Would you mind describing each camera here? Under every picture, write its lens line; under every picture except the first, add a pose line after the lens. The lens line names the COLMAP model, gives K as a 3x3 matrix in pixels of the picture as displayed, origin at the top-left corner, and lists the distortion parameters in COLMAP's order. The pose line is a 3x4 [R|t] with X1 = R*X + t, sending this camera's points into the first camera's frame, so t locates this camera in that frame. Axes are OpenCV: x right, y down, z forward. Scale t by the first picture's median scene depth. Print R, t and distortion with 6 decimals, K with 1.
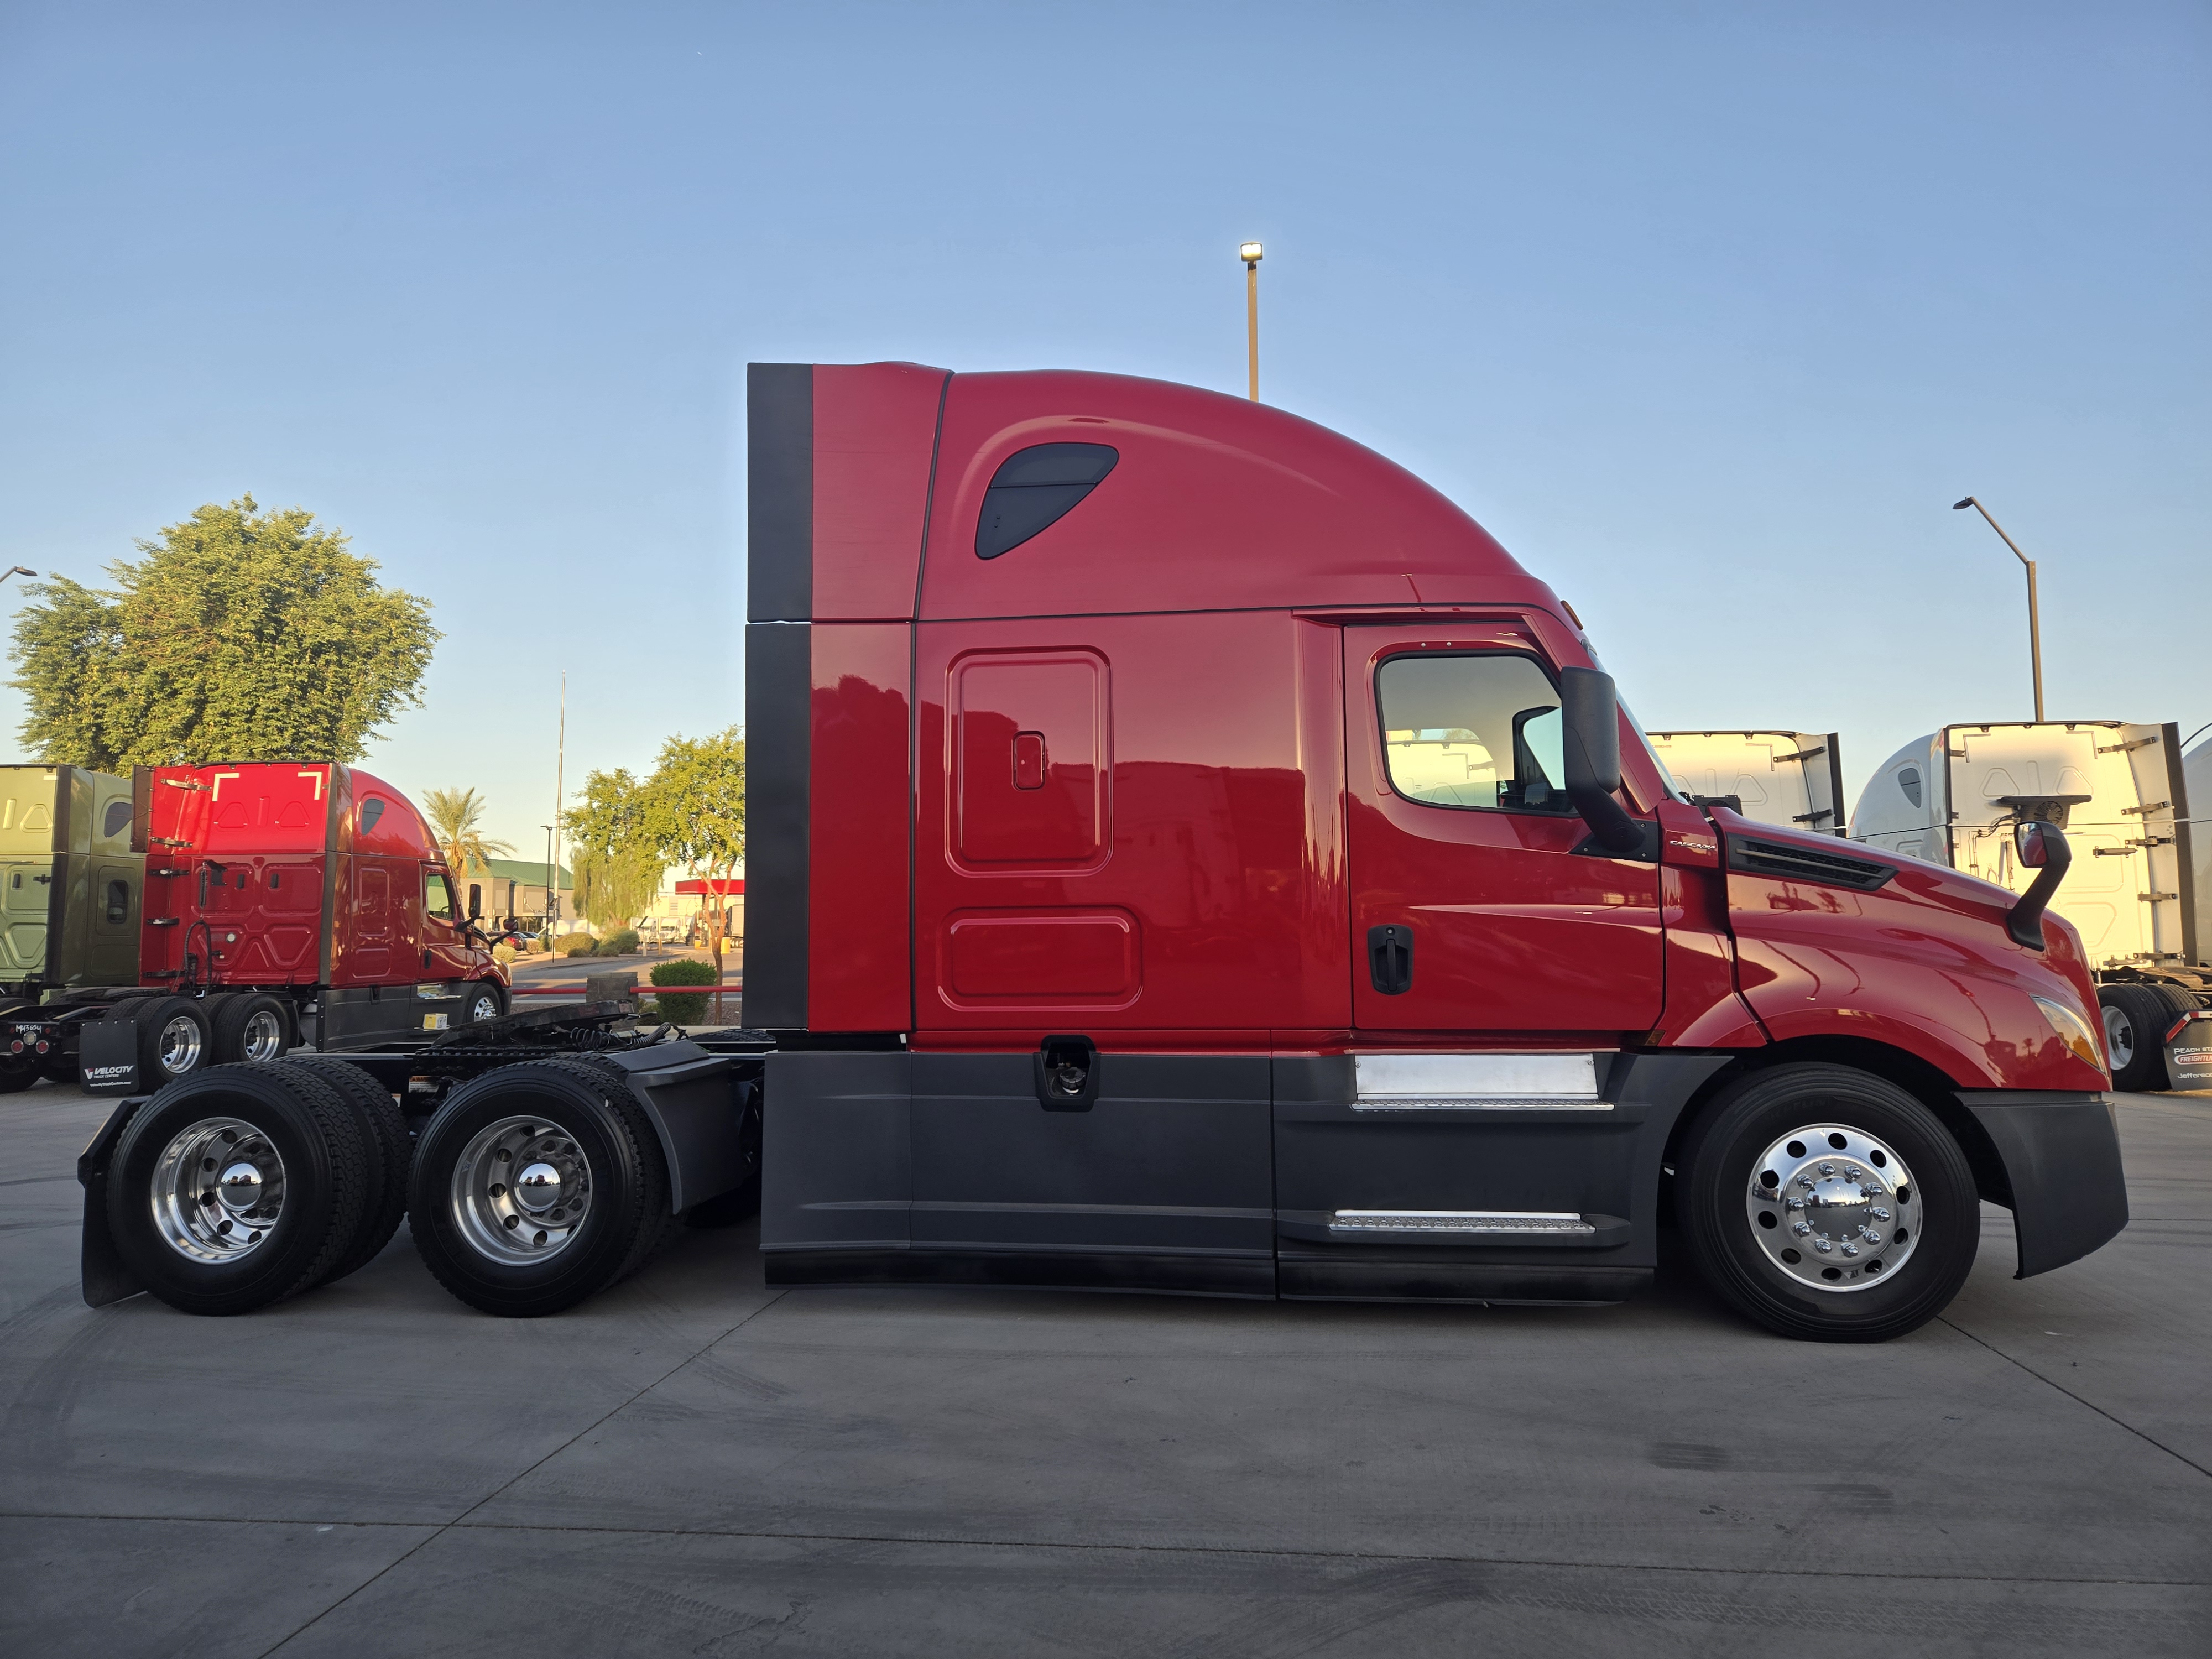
lens RADIAL K [[1472.7, 0, 1114.9], [0, 1472.7, 829.5], [0, 0, 1]] dist [0.067905, -0.047839]
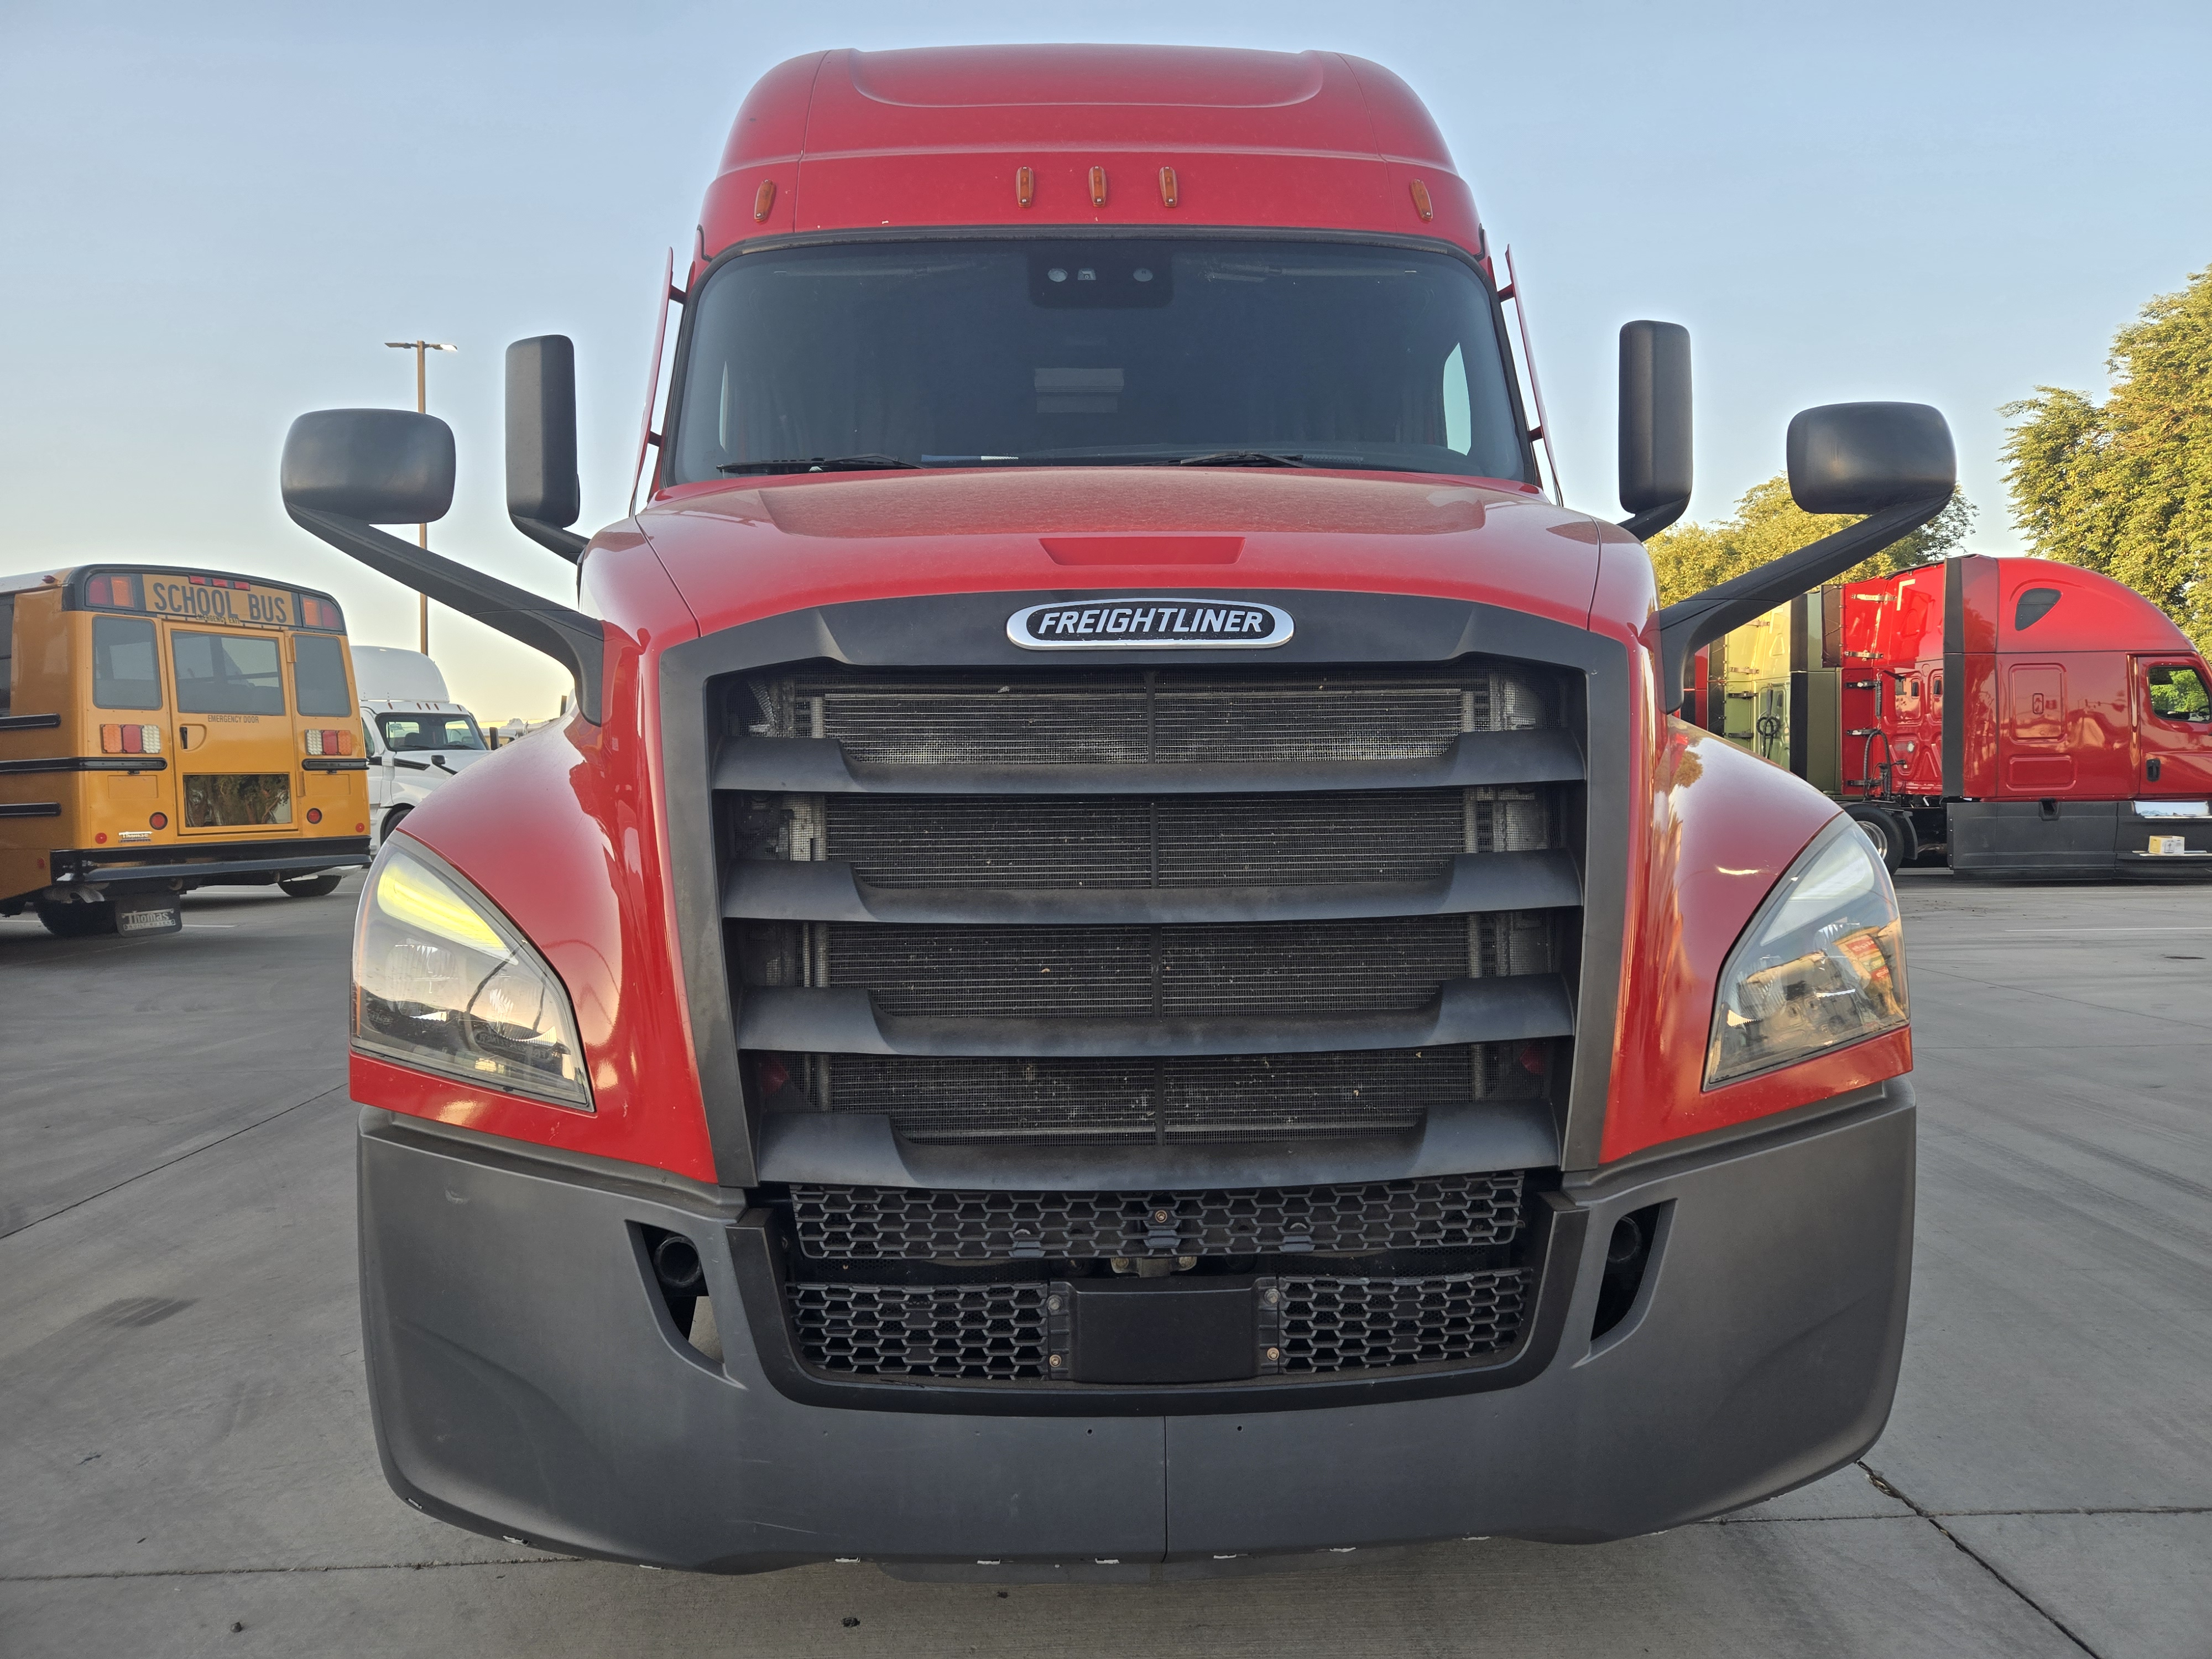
lens RADIAL K [[1472.7, 0, 1105.9], [0, 1472.7, 812.5], [0, 0, 1]] dist [0.067905, -0.047839]
pose [[0.163712, 0.028680, -0.986091, 0.292388], [0.082747, 0.995656, 0.042696, 0.028507], [0.983032, -0.088586, 0.160628, 0.313443]]
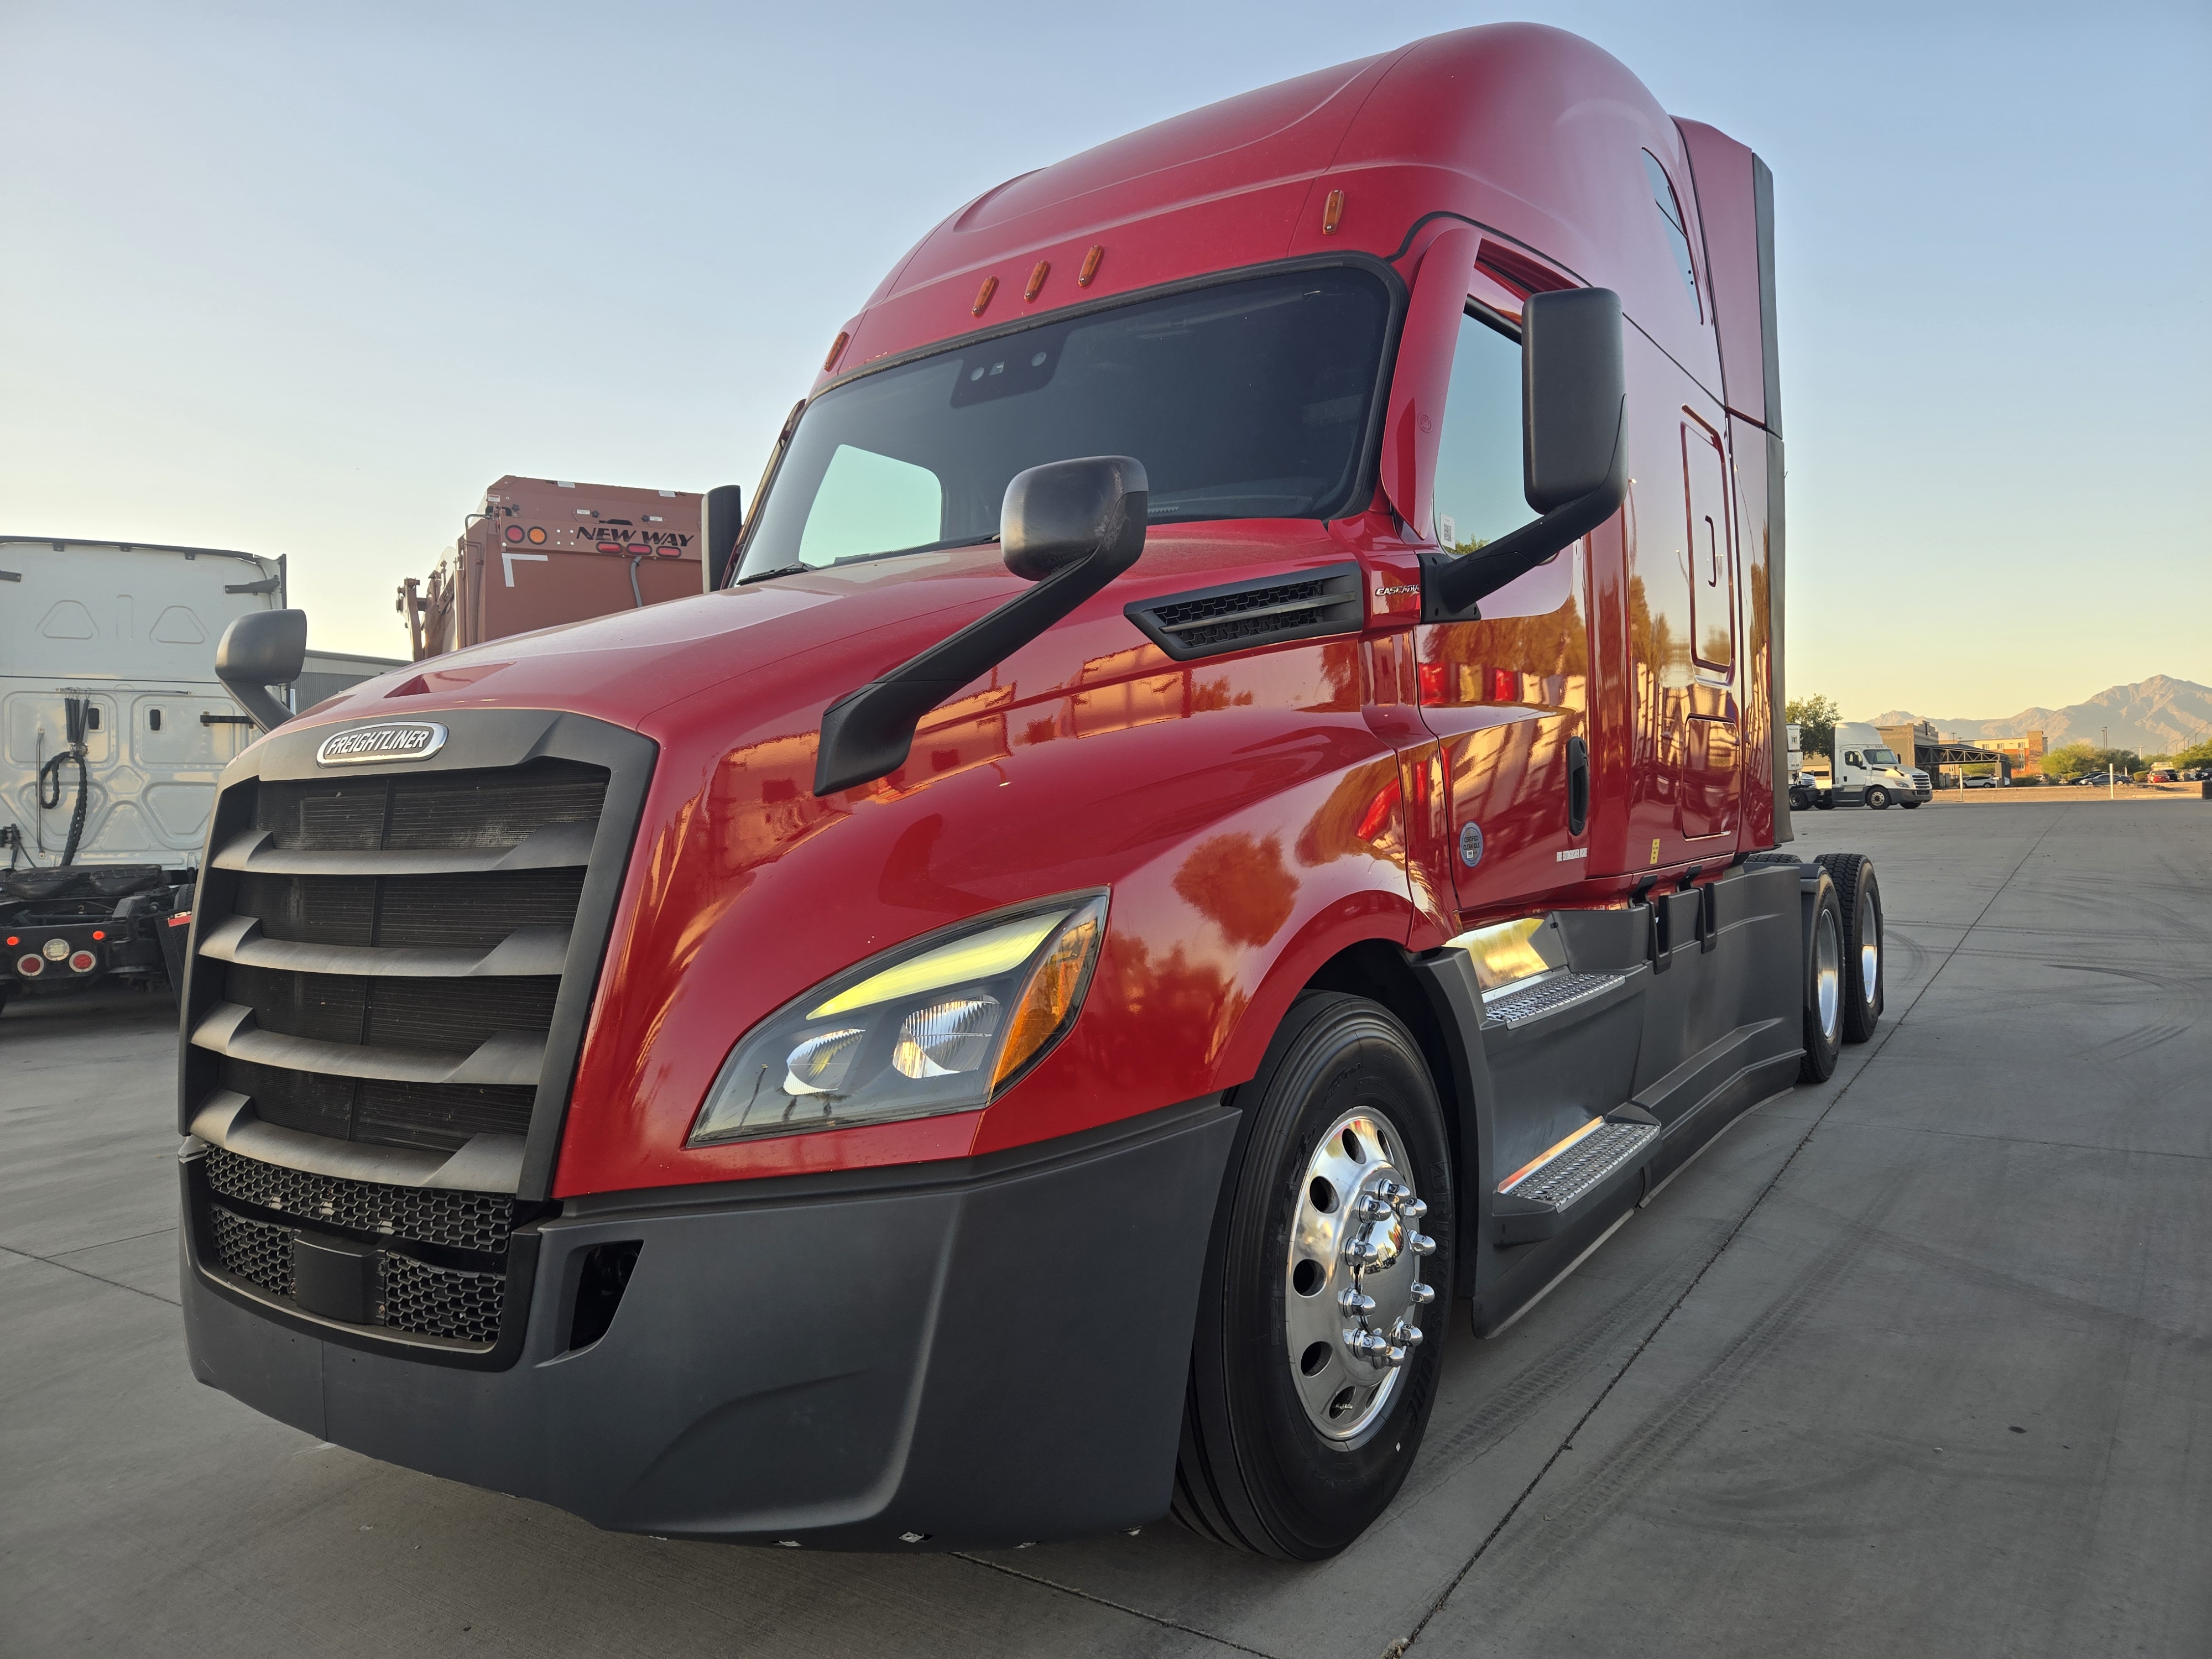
lens RADIAL K [[1472.7, 0, 1105.4], [0, 1472.7, 826.3], [0, 0, 1]] dist [0.067905, -0.047839]
pose [[-0.446243, 0.036571, -0.894164, 0.284482], [0.102614, 0.994666, -0.010529, 0.035205], [0.889009, -0.096452, -0.447615, 0.441260]]
